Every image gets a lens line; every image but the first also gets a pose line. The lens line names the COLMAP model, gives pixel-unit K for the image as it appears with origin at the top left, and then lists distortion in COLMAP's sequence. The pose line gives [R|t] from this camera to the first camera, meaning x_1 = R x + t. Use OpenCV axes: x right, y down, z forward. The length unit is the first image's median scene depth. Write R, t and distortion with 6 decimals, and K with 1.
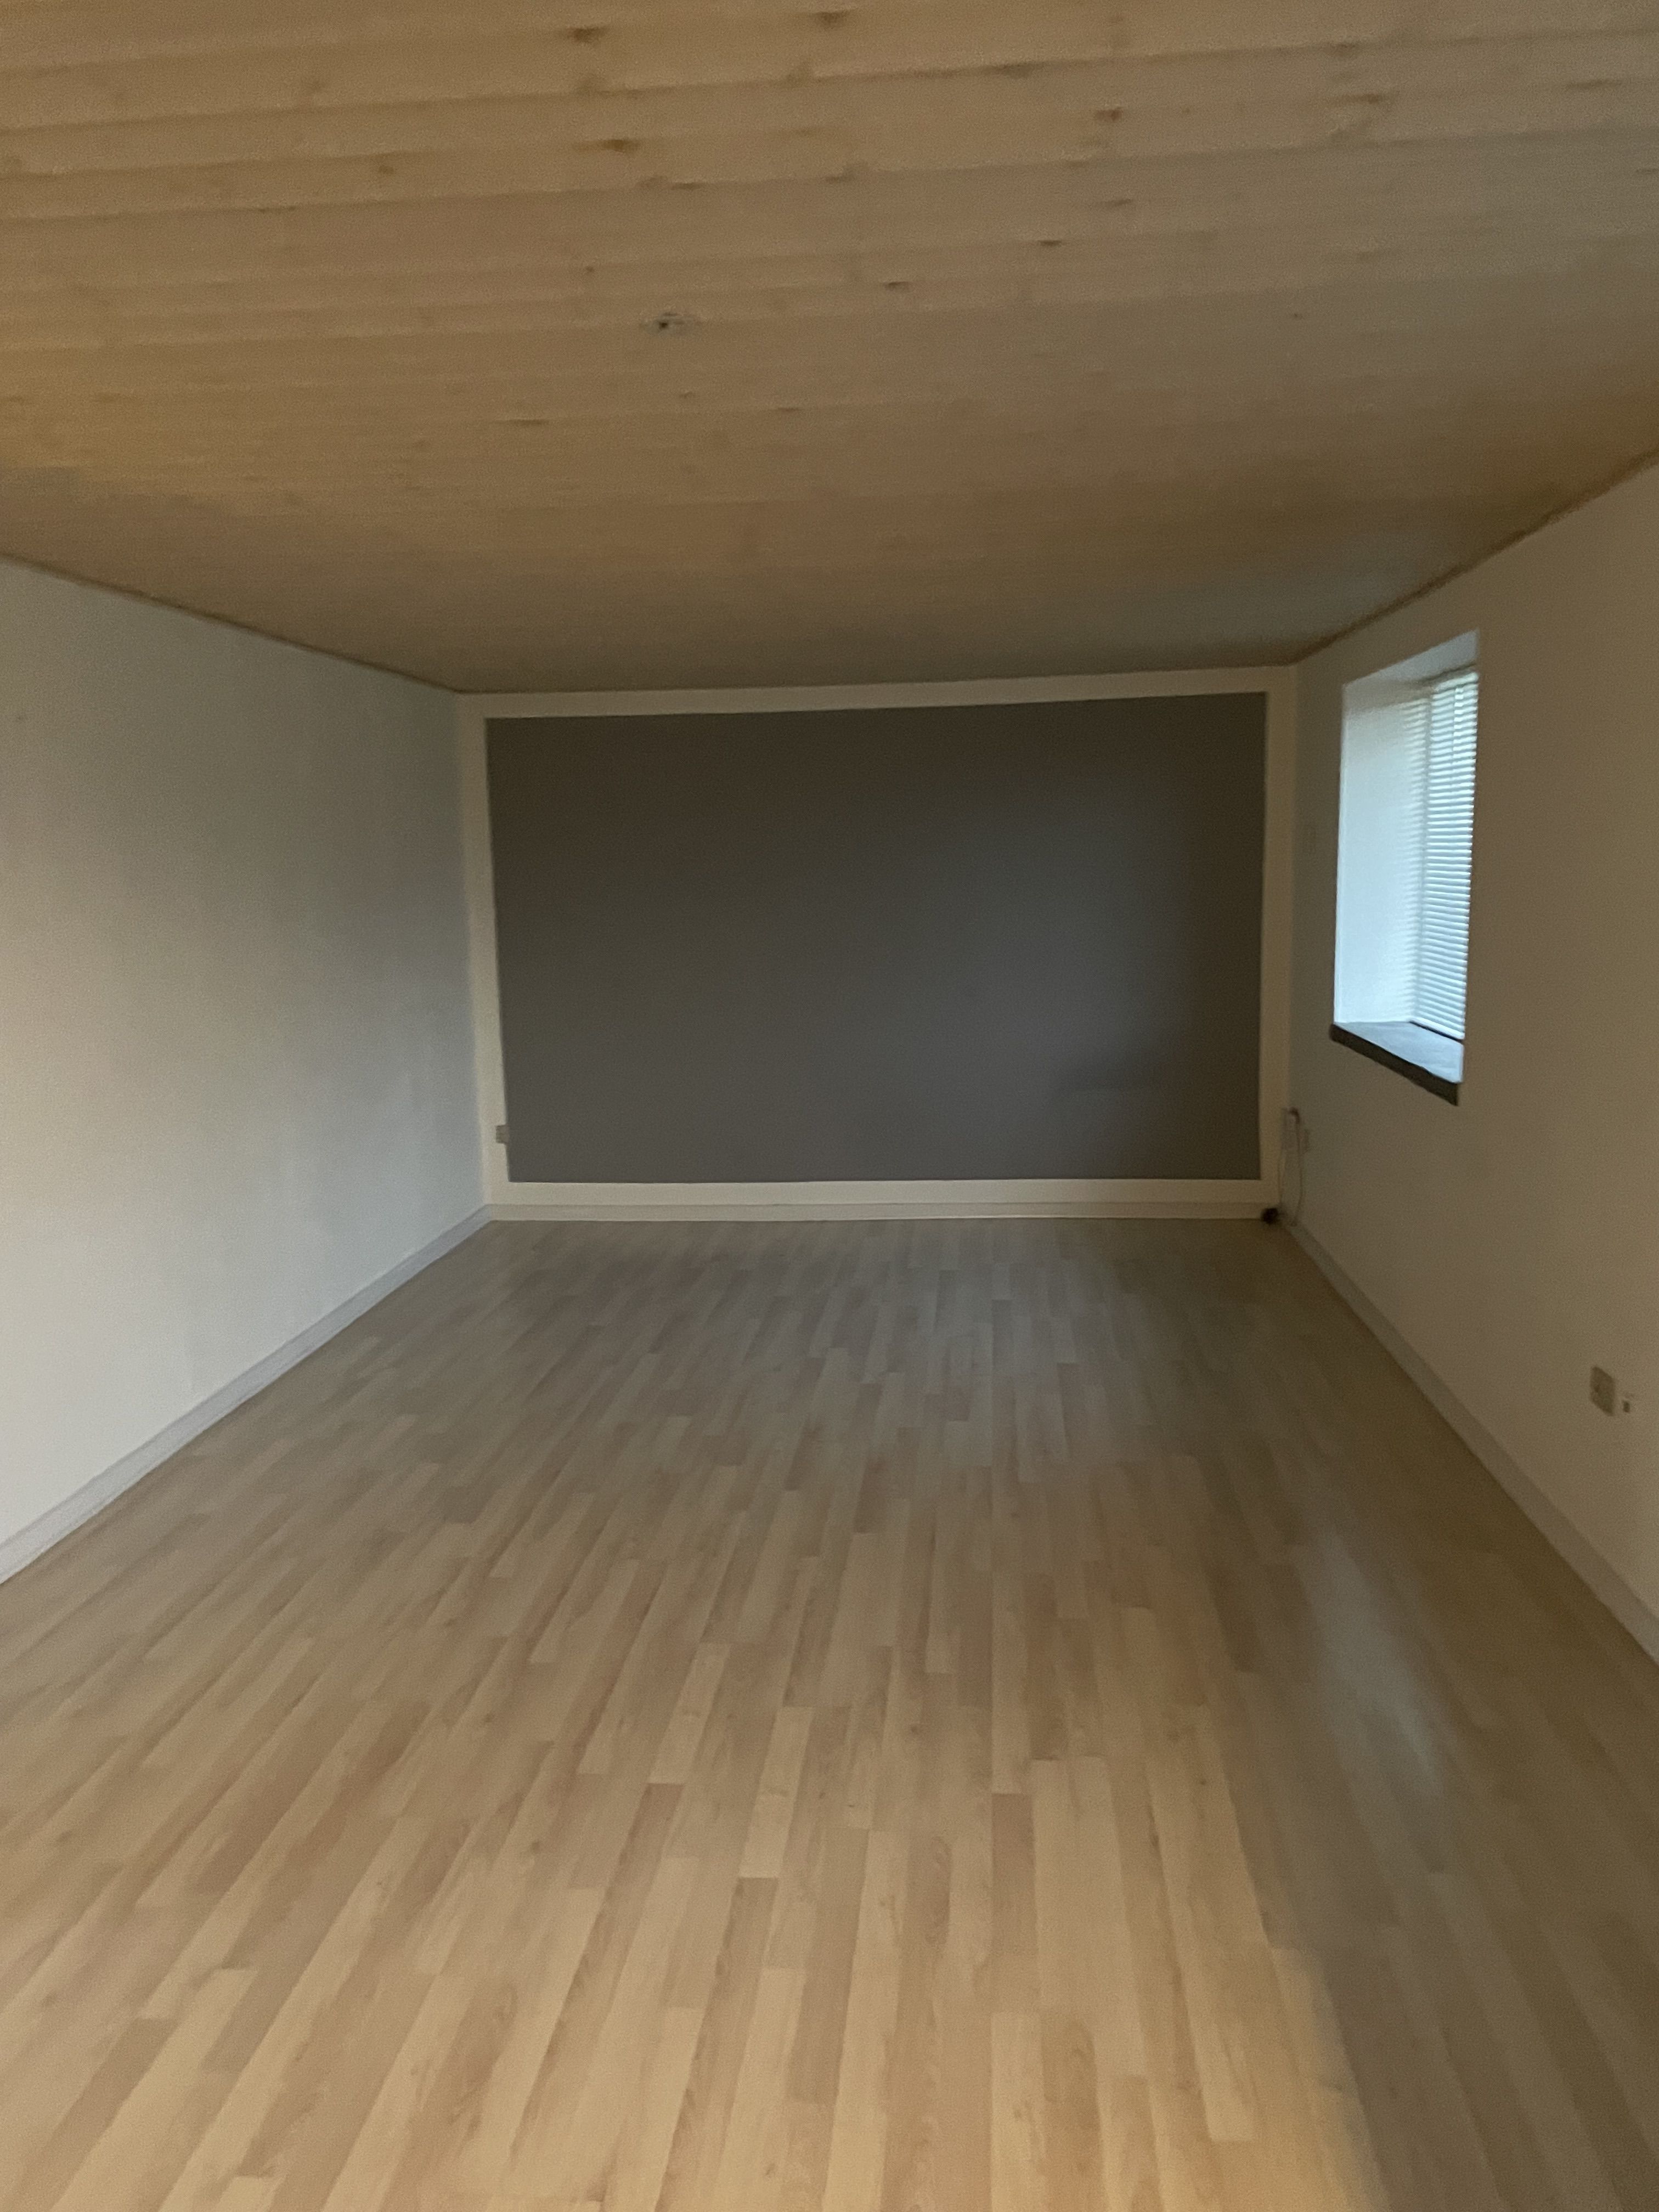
lens RADIAL K [[1666.3, 0, 829.9], [0, 1666.3, 1106.5], [0, 0, 1]] dist [0.001227, -0.001969]
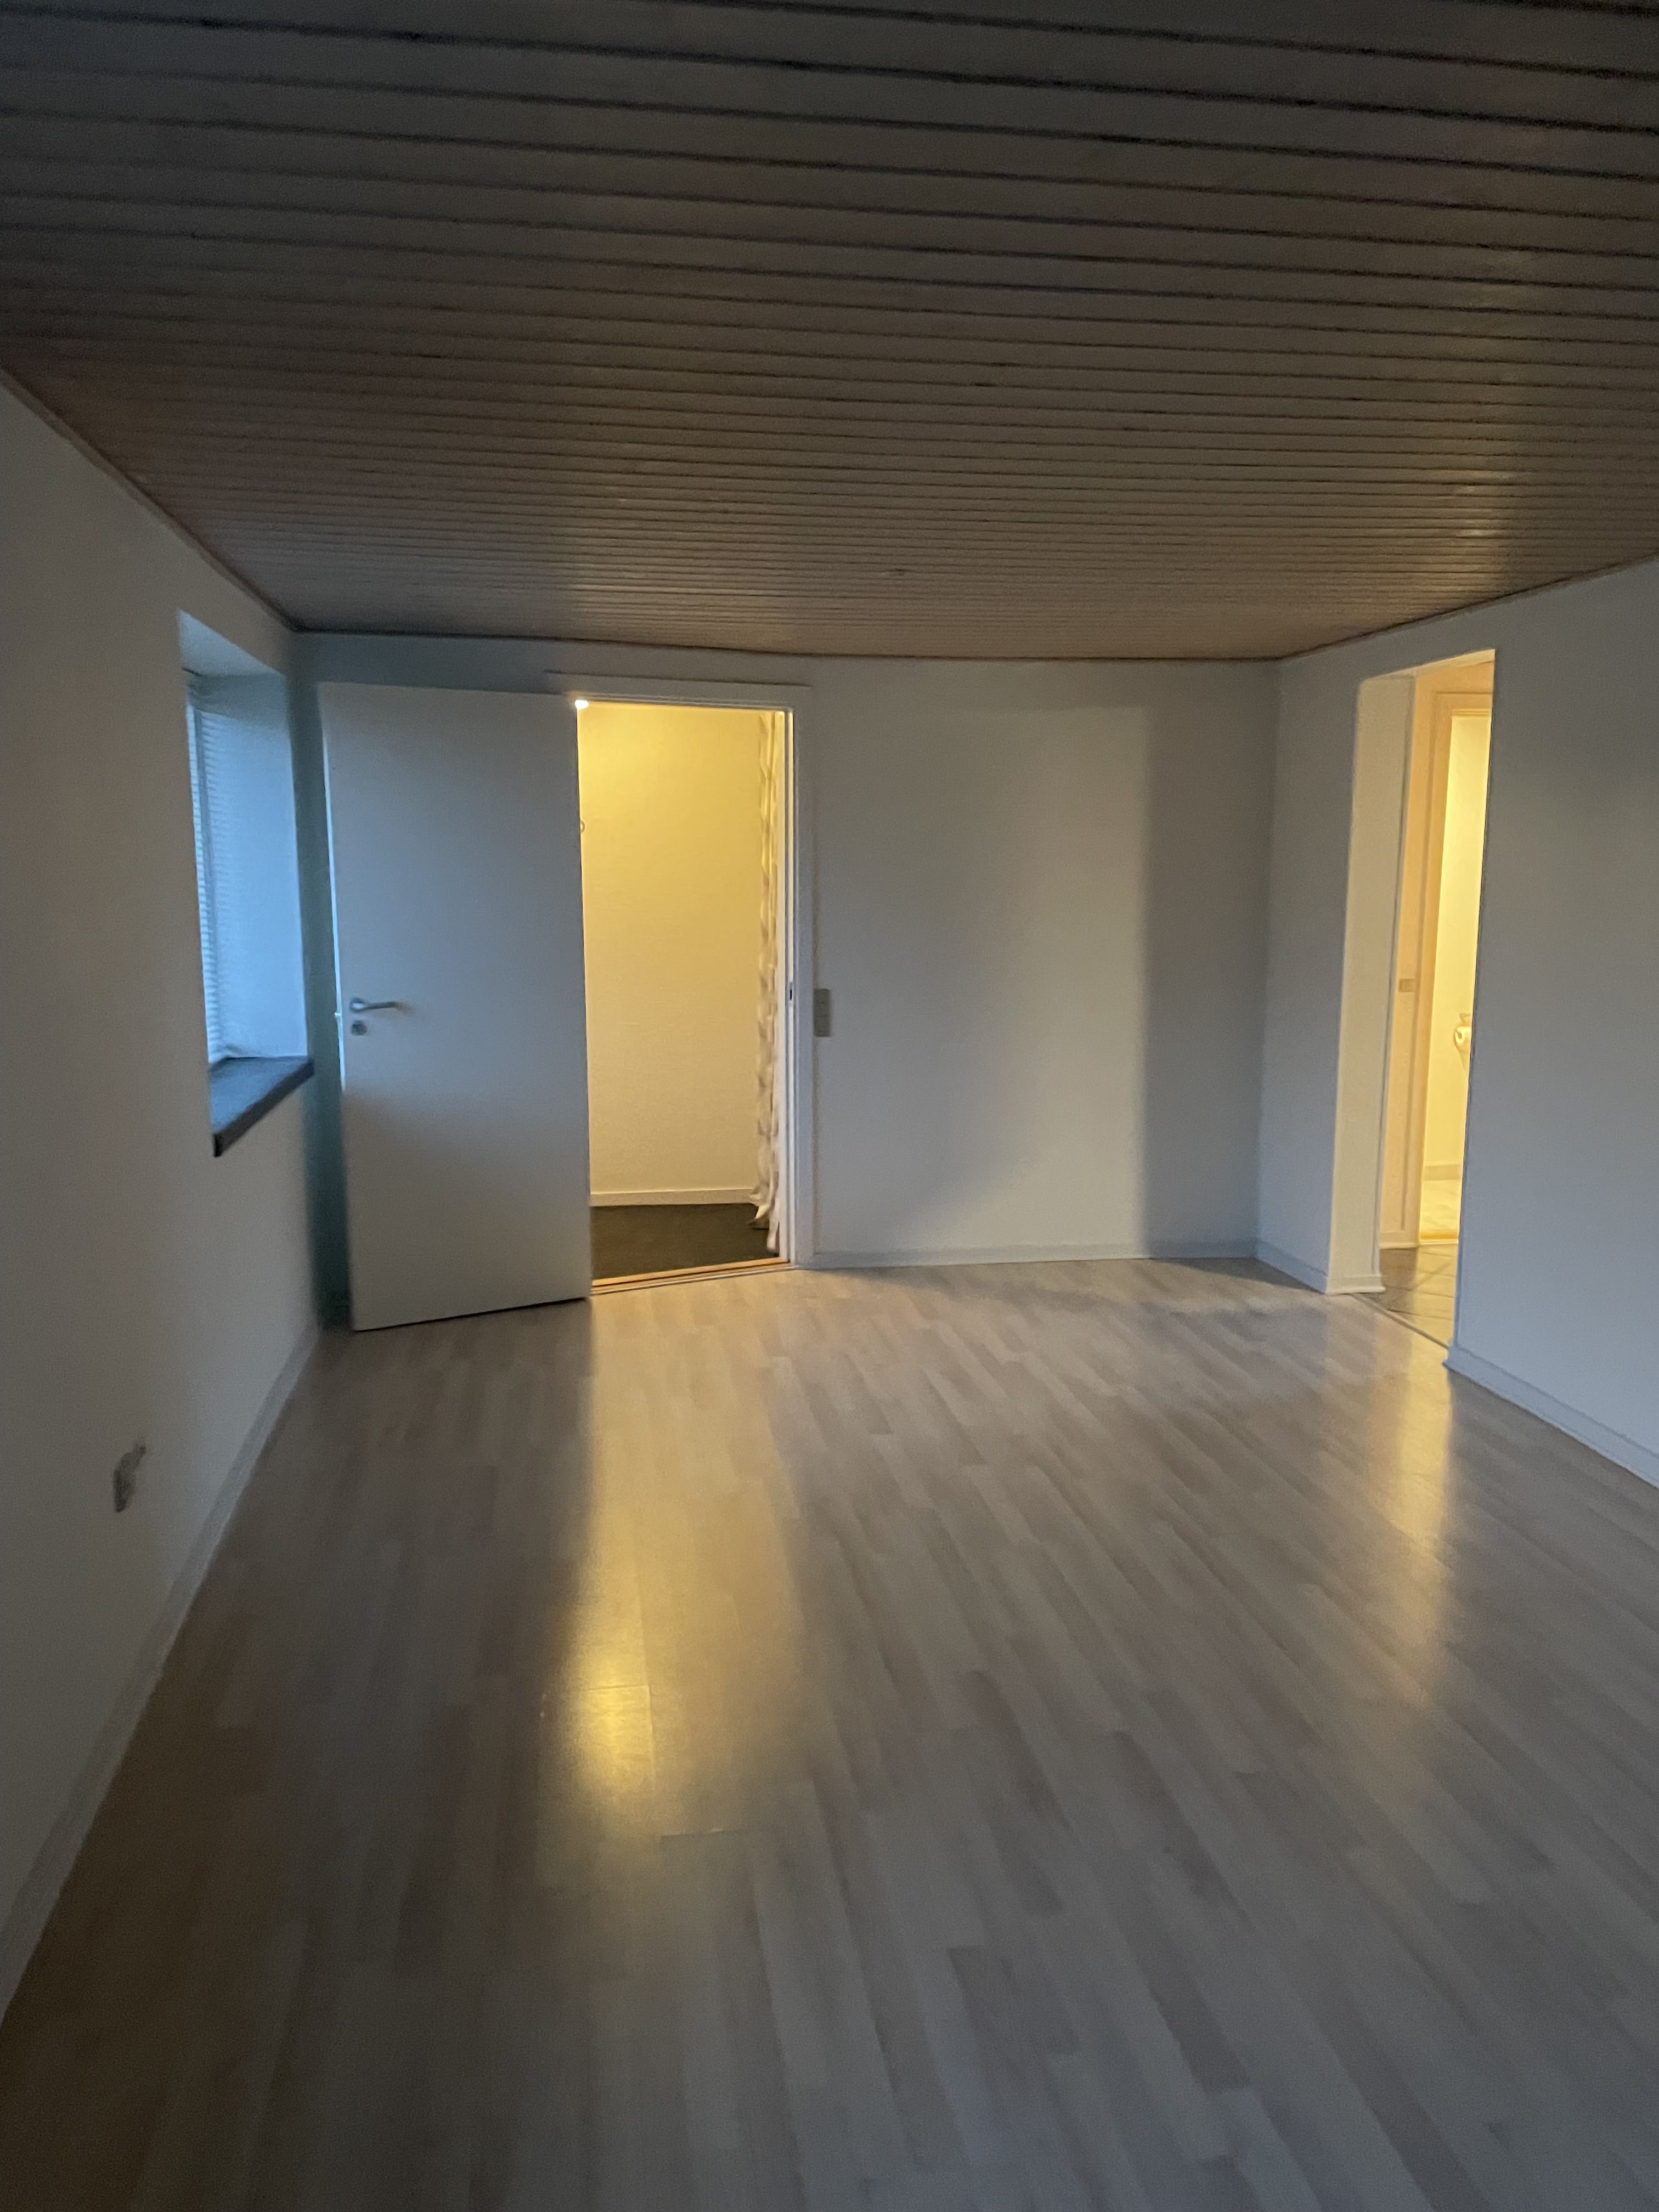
lens RADIAL K [[1666.3, 0, 829.0], [0, 1666.3, 1108.7], [0, 0, 1]] dist [0.001227, -0.001969]
pose [[-0.969409, 0.065090, -0.236664, 0.322761], [-0.007722, 0.955633, 0.294459, -0.306788], [0.245330, 0.287279, -0.925896, 2.000835]]
